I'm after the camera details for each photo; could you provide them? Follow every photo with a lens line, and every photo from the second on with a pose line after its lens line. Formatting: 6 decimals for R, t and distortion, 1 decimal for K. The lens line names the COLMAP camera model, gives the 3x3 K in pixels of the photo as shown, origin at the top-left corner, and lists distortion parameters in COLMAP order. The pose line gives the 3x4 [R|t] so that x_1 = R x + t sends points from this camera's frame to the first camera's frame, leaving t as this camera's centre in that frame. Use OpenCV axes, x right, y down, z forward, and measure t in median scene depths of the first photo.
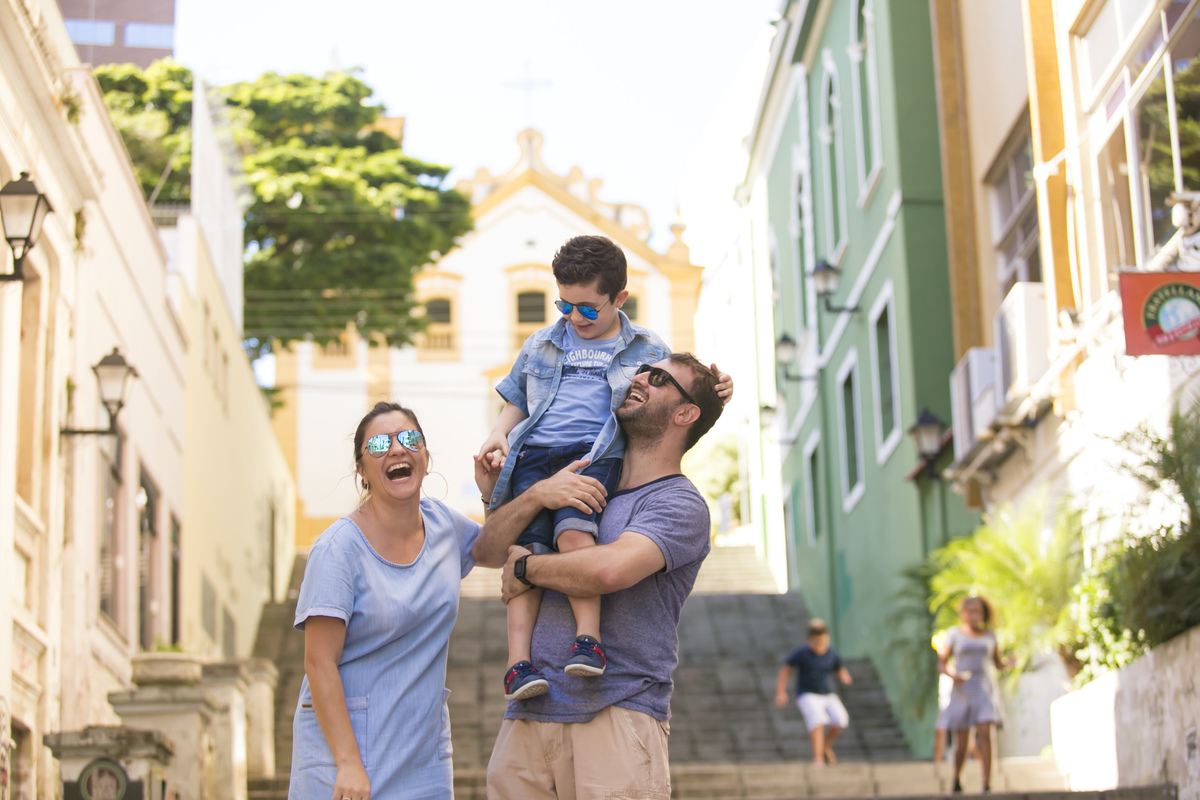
lens RADIAL K [[2244.8, 0, 600.0], [0, 2244.8, 400.0], [0, 0, 1]] dist [-0.185599, 0.007668]
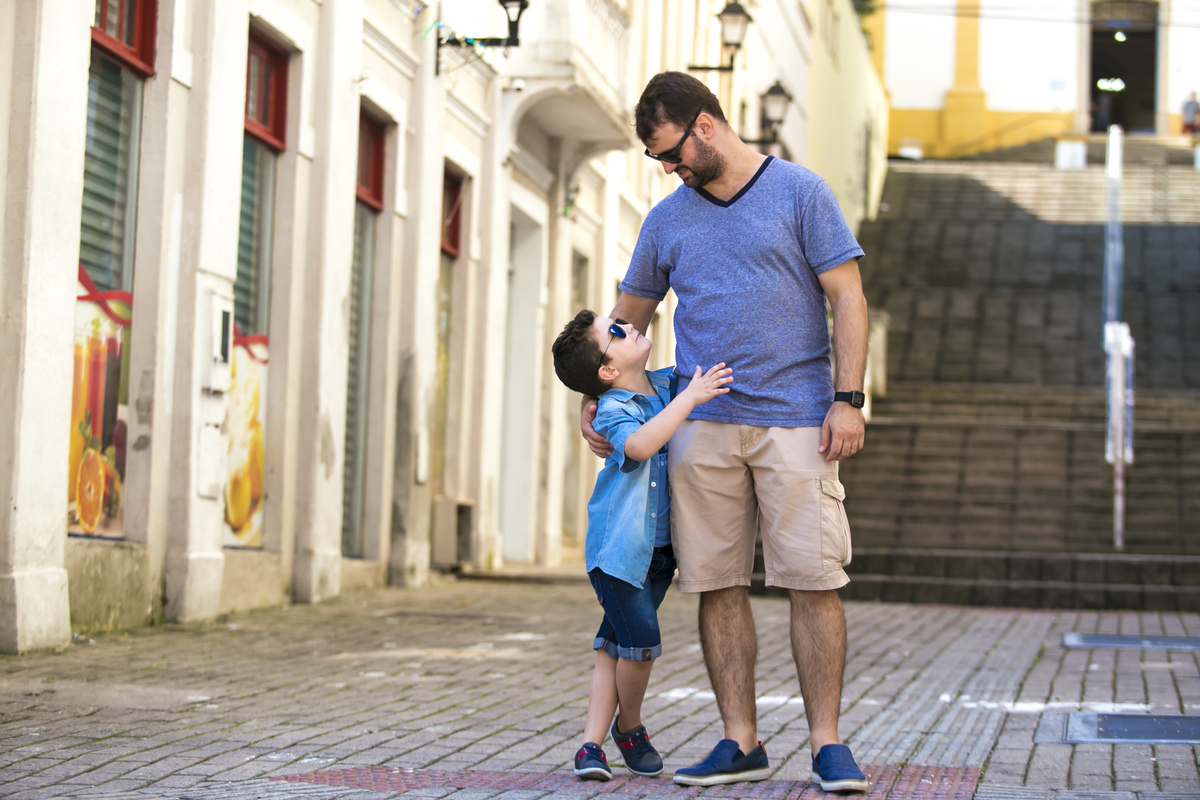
lens RADIAL K [[2924.5, 0, 600.0], [0, 2924.5, 400.0], [0, 0, 1]] dist [-0.077981, -0.323220]
pose [[0.975555, 0.047950, -0.214462, 0.043493], [-0.007002, 0.982192, 0.187747, -0.100465], [0.219645, -0.181656, 0.958518, -0.476456]]
